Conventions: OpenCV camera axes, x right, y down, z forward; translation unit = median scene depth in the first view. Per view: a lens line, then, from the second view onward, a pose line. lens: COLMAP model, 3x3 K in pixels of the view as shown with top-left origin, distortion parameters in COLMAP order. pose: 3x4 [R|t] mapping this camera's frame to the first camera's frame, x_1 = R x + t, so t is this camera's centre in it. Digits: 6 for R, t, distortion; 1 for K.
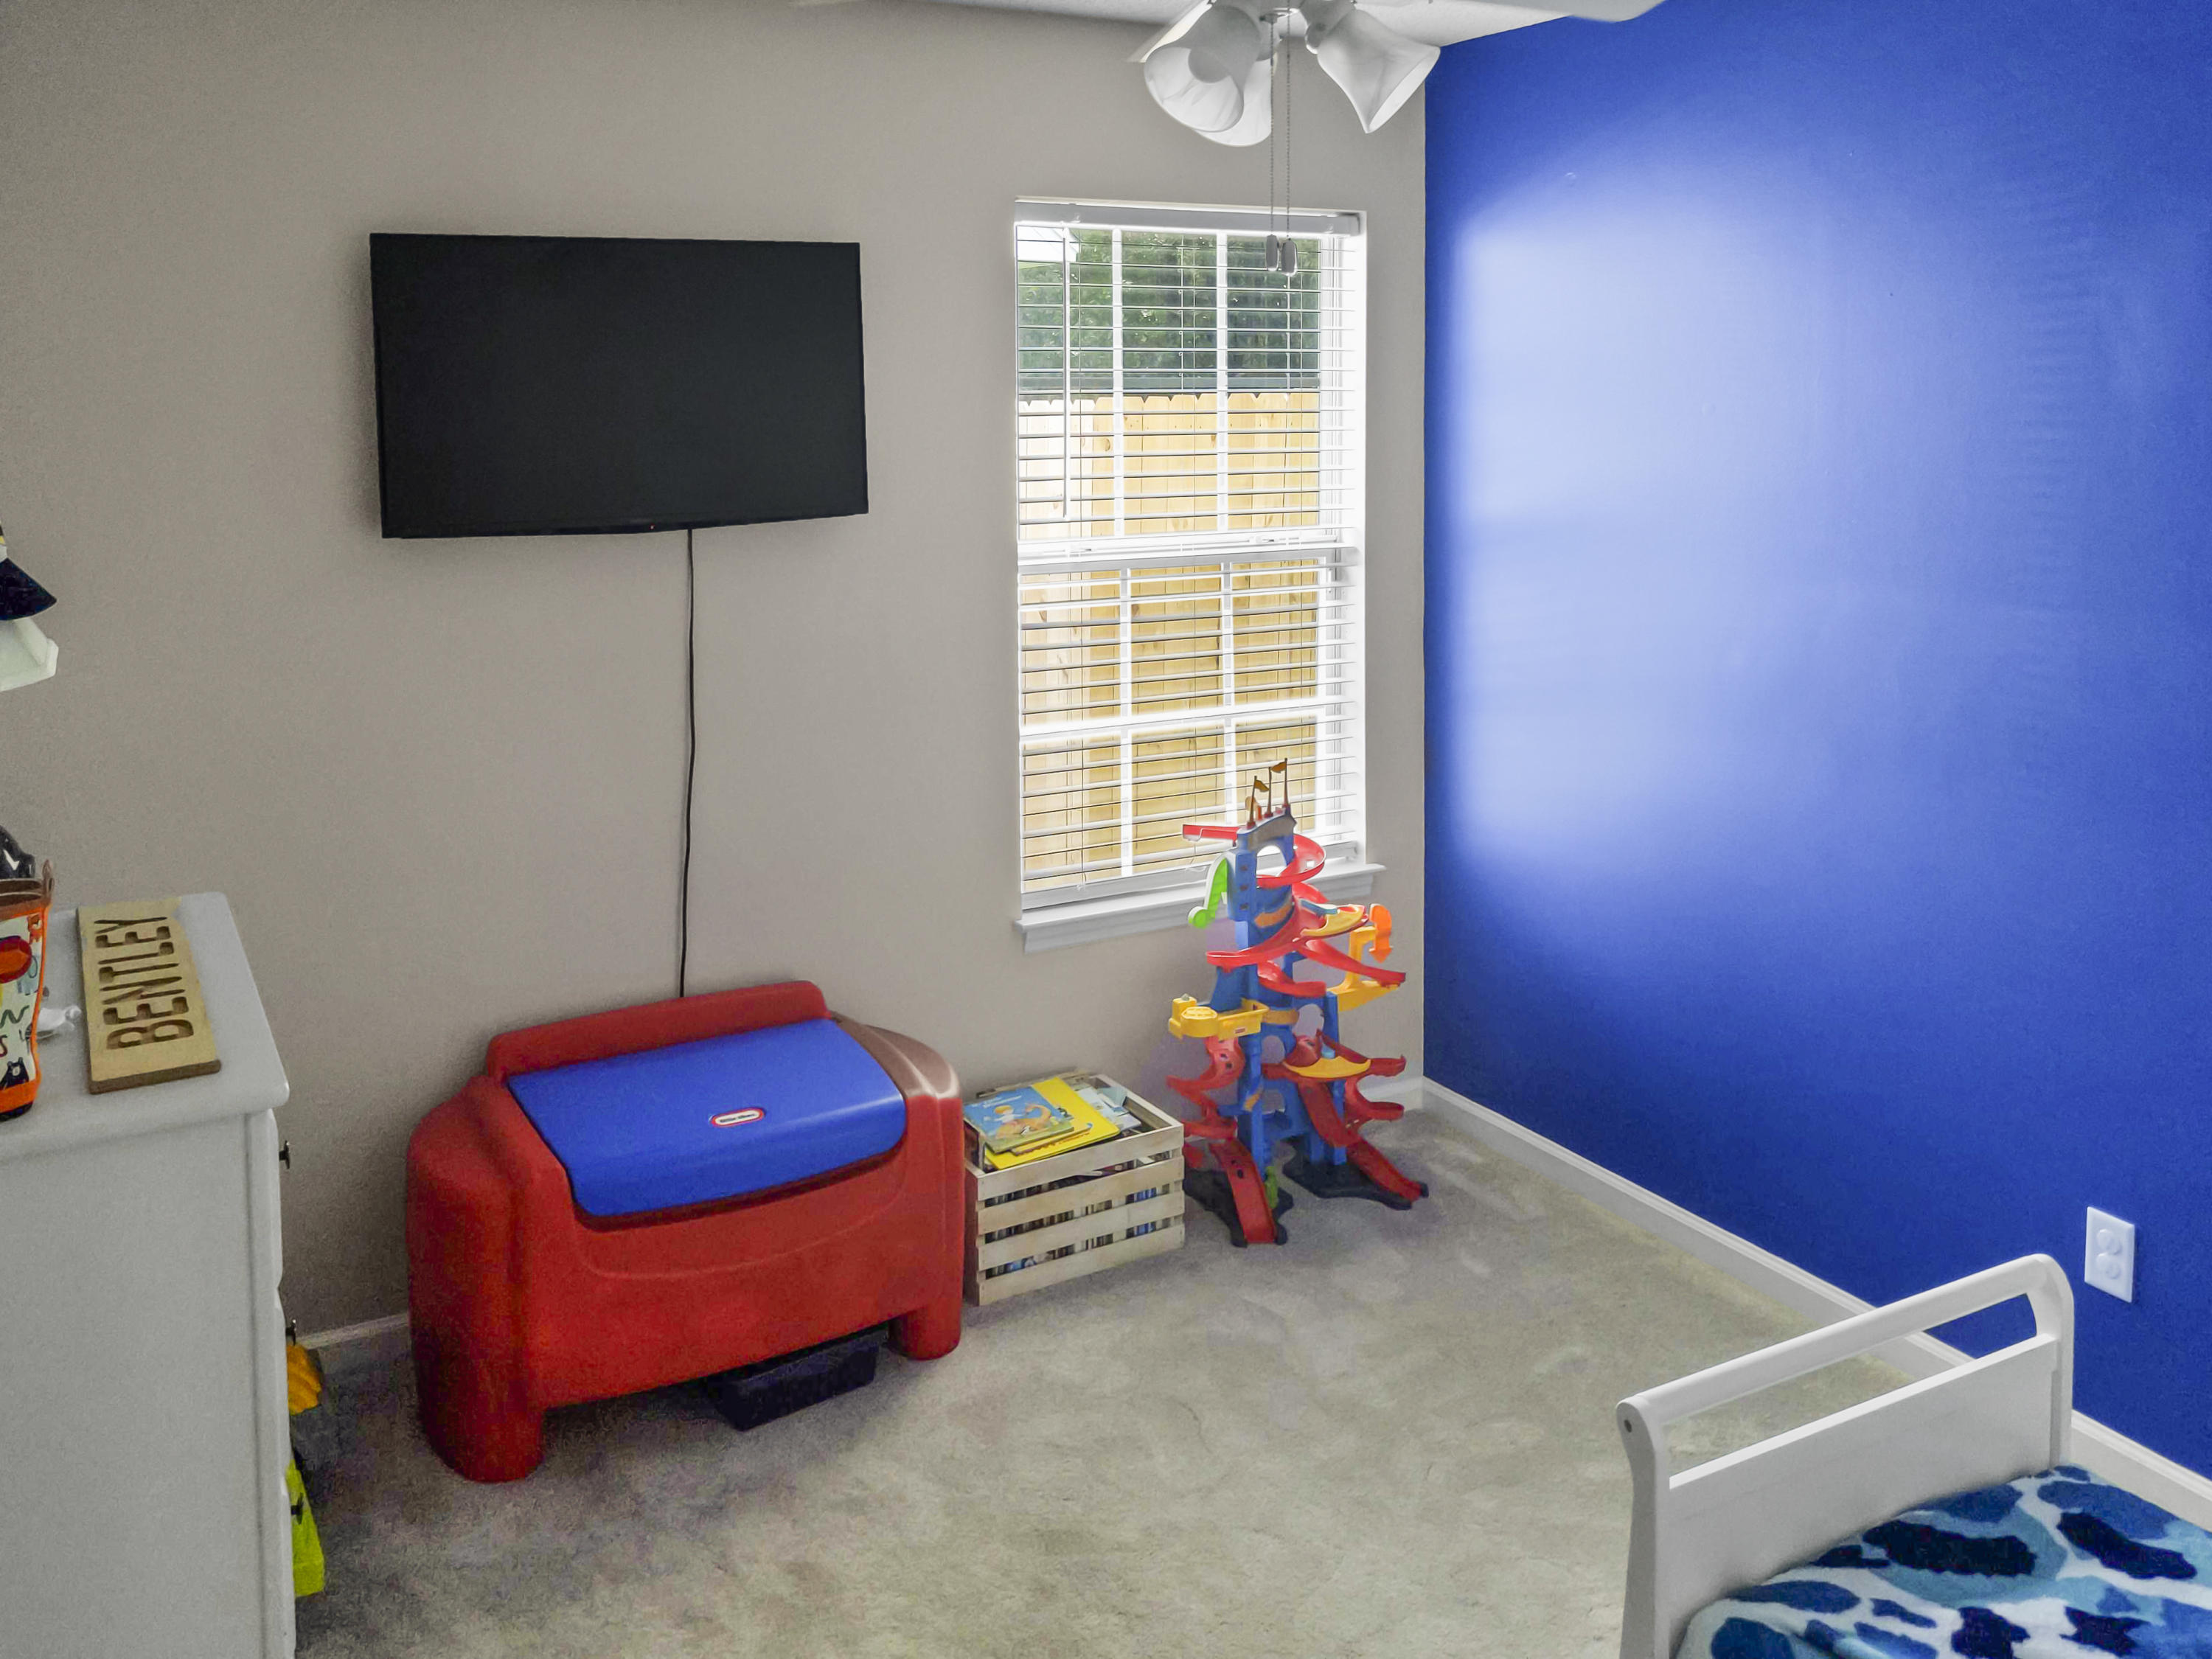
lens RADIAL K [[1809.8, 0, 1046.0], [0, 1809.8, 834.1], [0, 0, 1]] dist [0.054671, -0.086115]
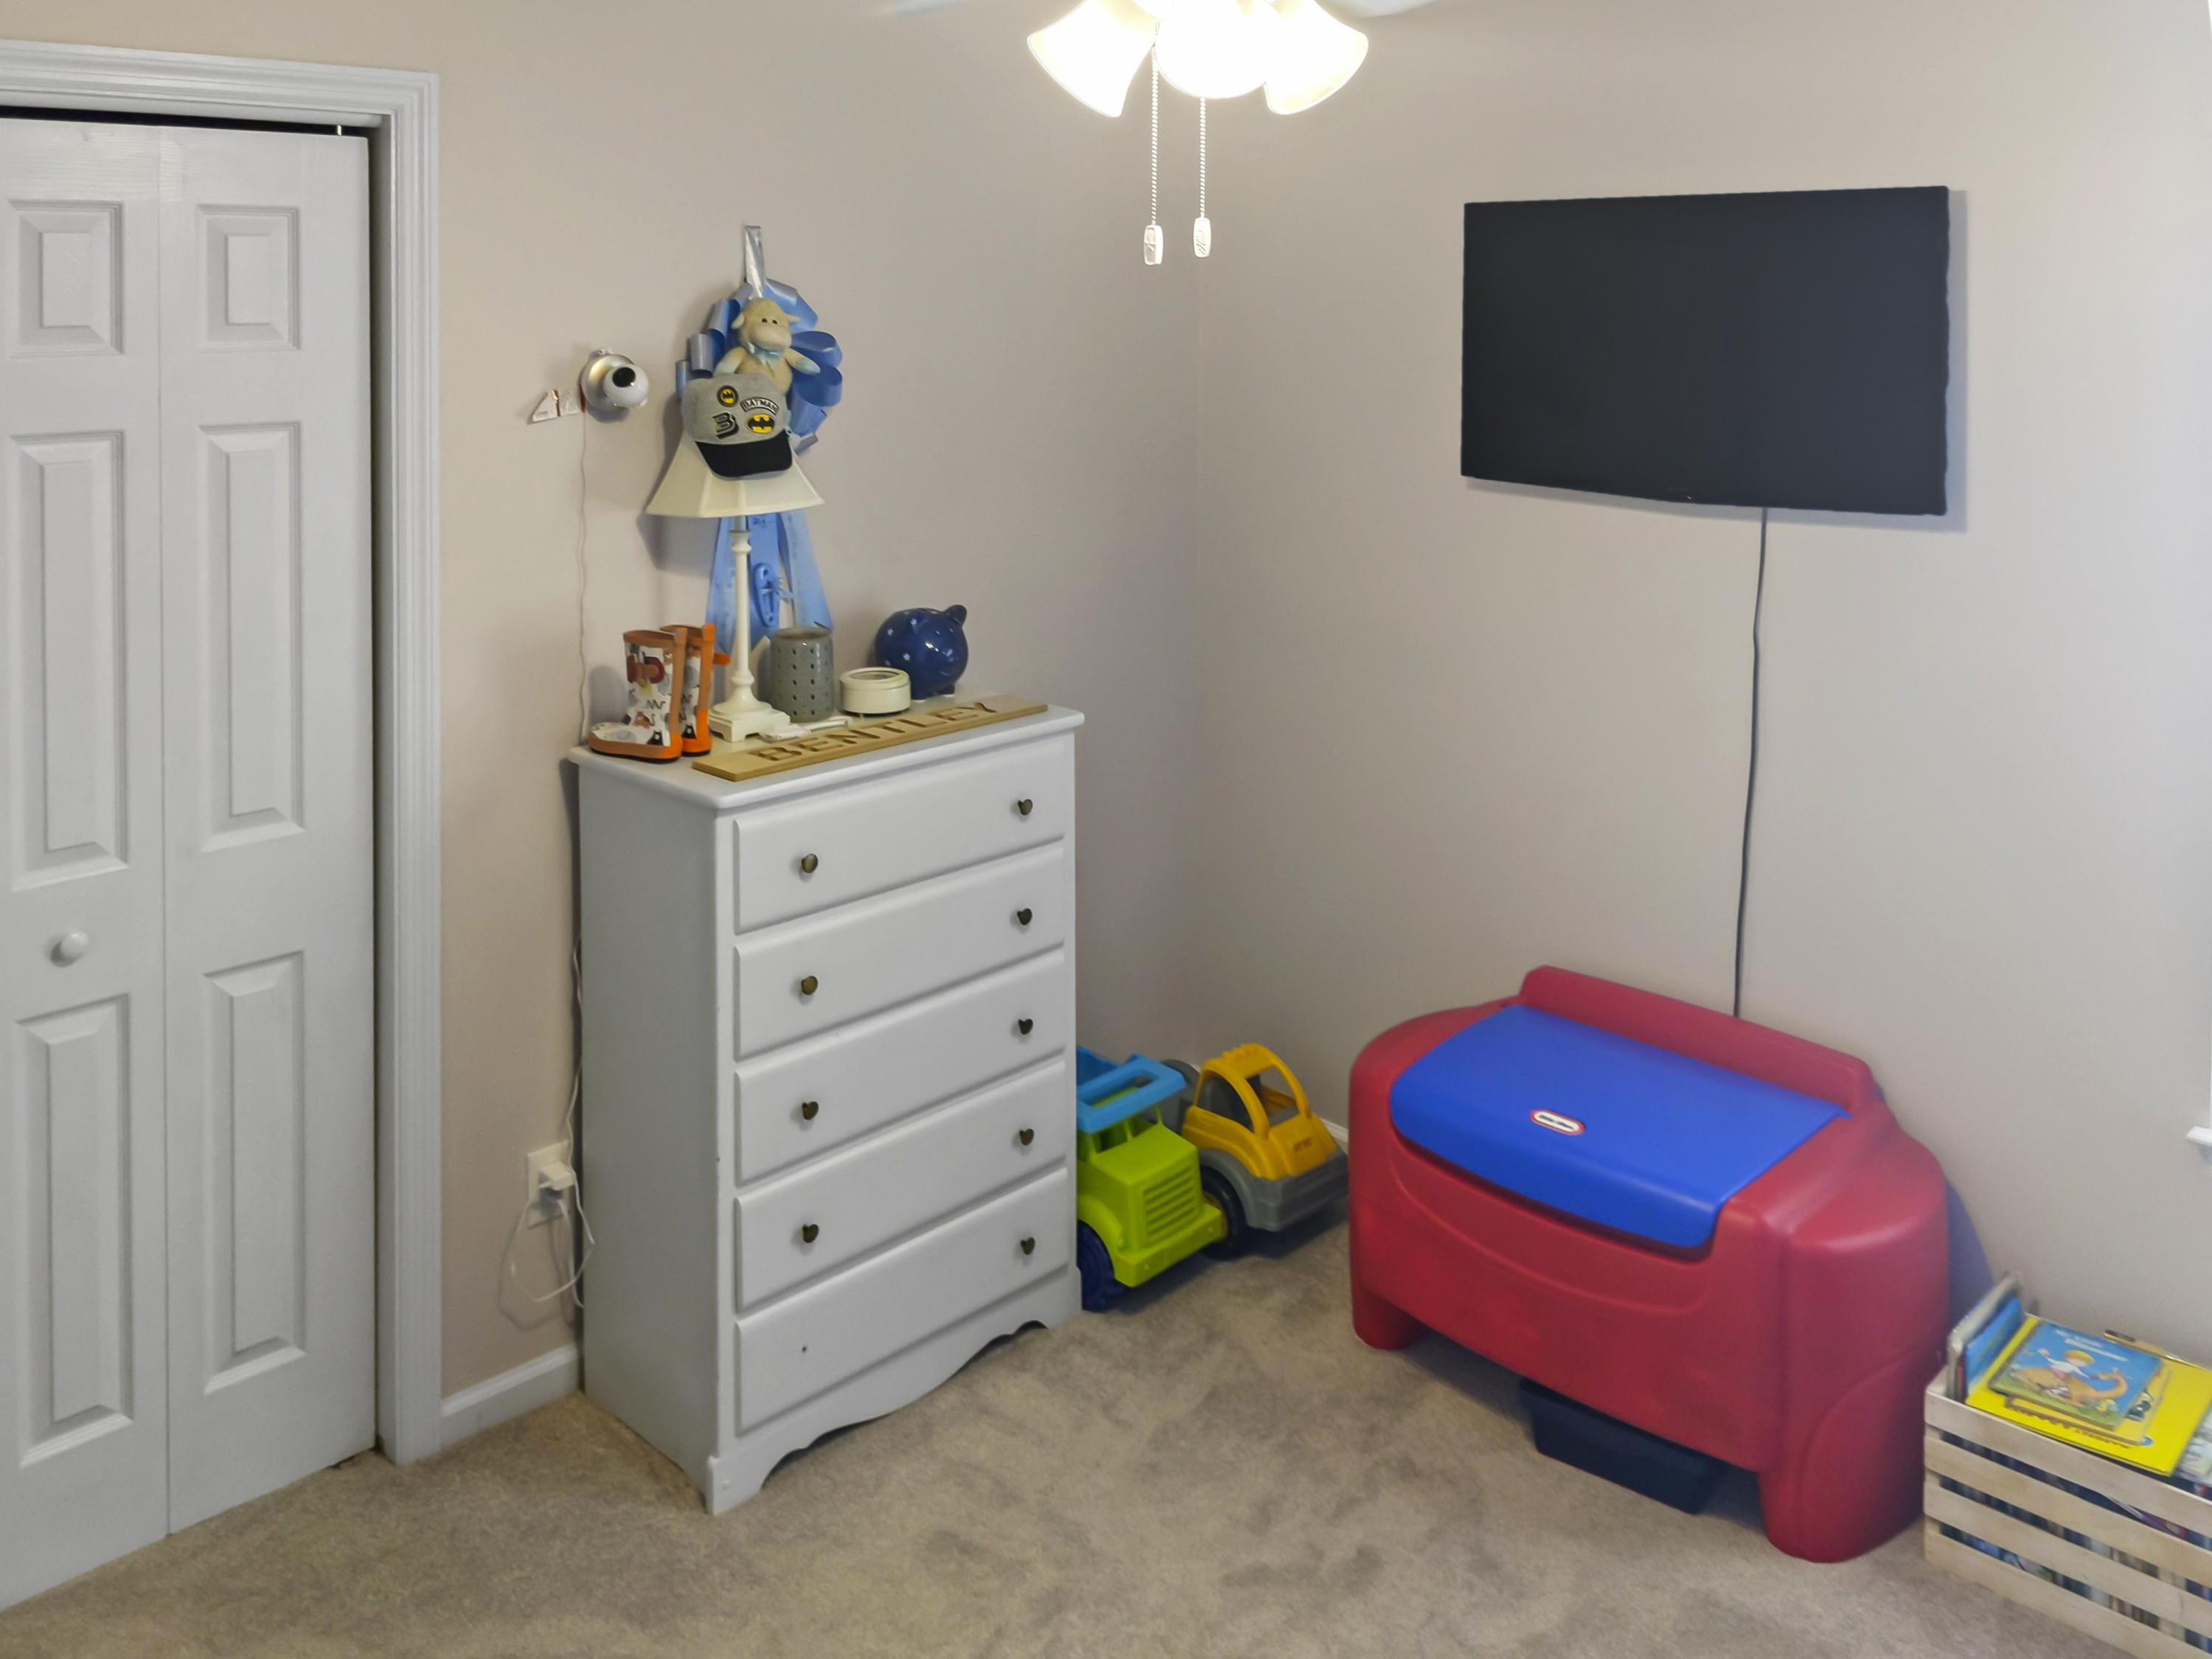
lens RADIAL K [[1771.1, 0, 1114.2], [0, 1771.1, 708.8], [0, 0, 1]] dist [0.003874, -0.005140]
pose [[0.296905, 0.218997, -0.929456, 0.558816], [-0.249247, 0.957378, 0.145957, -0.124424], [0.921804, 0.188329, 0.338835, 0.432360]]
